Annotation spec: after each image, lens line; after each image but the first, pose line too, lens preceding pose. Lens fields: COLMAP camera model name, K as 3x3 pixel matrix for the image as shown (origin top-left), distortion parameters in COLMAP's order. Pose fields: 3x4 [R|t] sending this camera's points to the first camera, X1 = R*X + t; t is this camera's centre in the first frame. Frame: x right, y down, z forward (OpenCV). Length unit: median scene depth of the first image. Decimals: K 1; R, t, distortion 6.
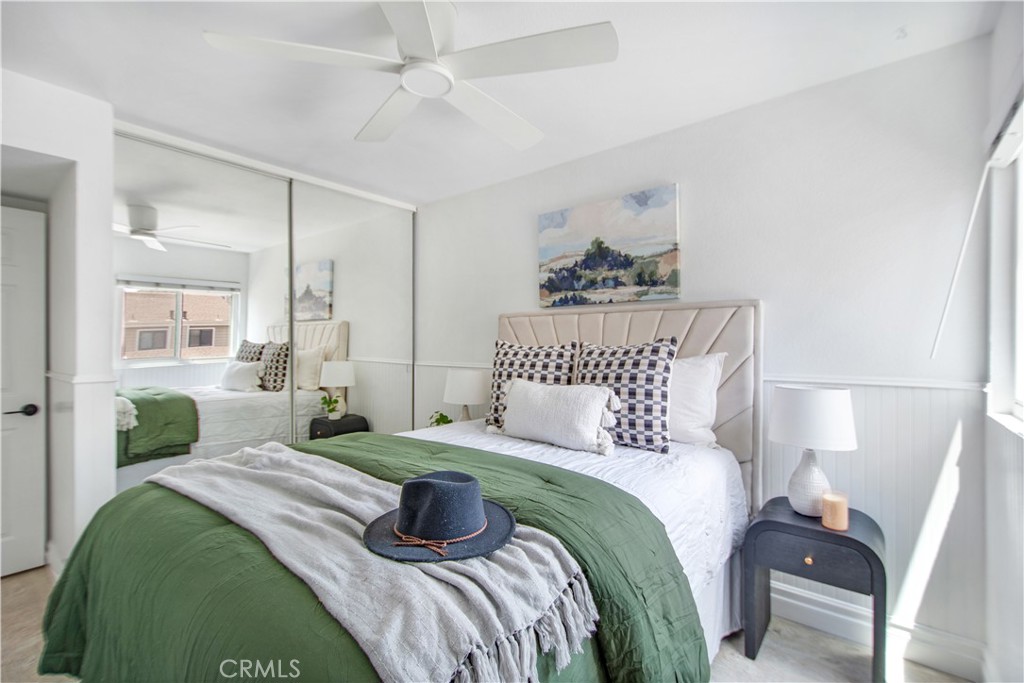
lens RADIAL K [[453.9, 0, 525.3], [0, 453.9, 343.3], [0, 0, 1]] dist [-0.000765, -0.002847]
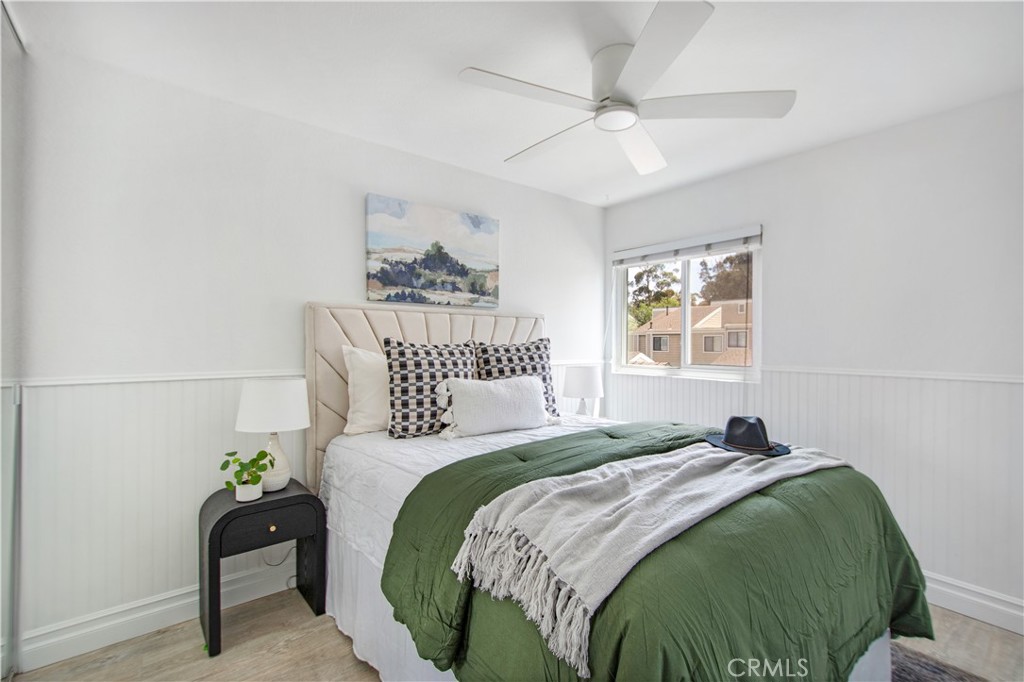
lens RADIAL K [[453.9, 0, 525.3], [0, 453.9, 342.8], [0, 0, 1]] dist [-0.000765, -0.002847]
pose [[0.195137, -0.001026, 0.980775, -0.842264], [-0.003571, 0.999992, 0.001756, 0.000381], [-0.980769, -0.003845, 0.195132, 0.595114]]
